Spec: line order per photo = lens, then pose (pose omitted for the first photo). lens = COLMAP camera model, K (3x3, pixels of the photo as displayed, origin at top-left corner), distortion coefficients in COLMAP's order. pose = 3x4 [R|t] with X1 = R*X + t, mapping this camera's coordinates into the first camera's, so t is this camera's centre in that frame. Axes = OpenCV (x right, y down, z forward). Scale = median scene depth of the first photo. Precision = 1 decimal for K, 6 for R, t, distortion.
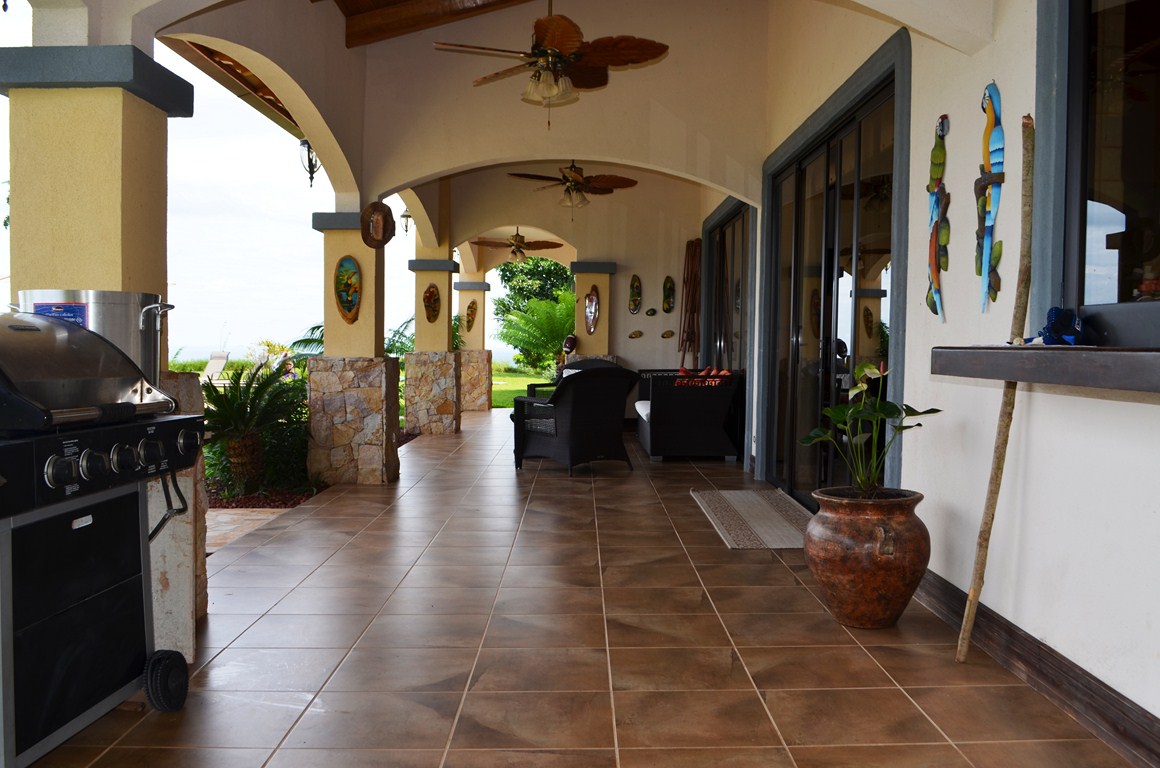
lens RADIAL K [[1041.2, 0, 579.4], [0, 1041.2, 385.5], [0, 0, 1]] dist [-0.057198, 0.011786]
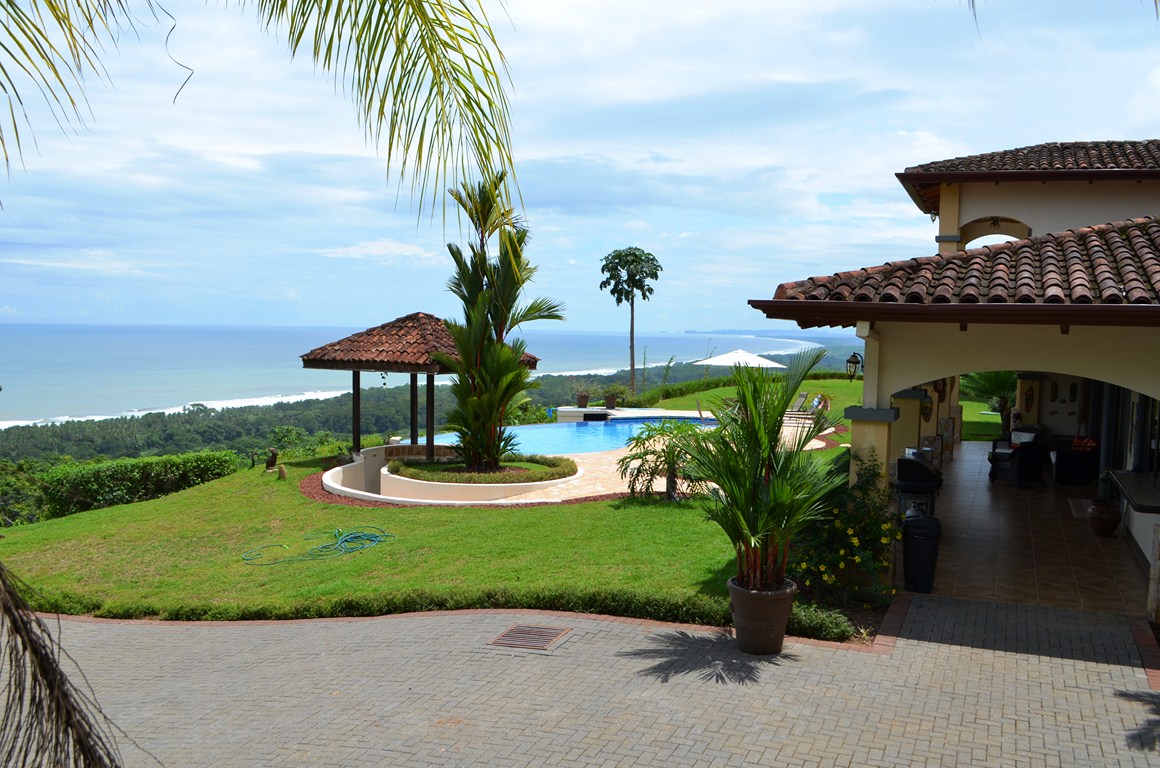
lens RADIAL K [[1041.2, 0, 581.9], [0, 1041.2, 392.3], [0, 0, 1]] dist [-0.057198, 0.011786]
pose [[0.923876, 0.037839, -0.380816, -0.025805], [-0.029960, 0.999197, 0.026599, -0.110671], [0.381517, -0.013165, 0.924268, -1.041658]]
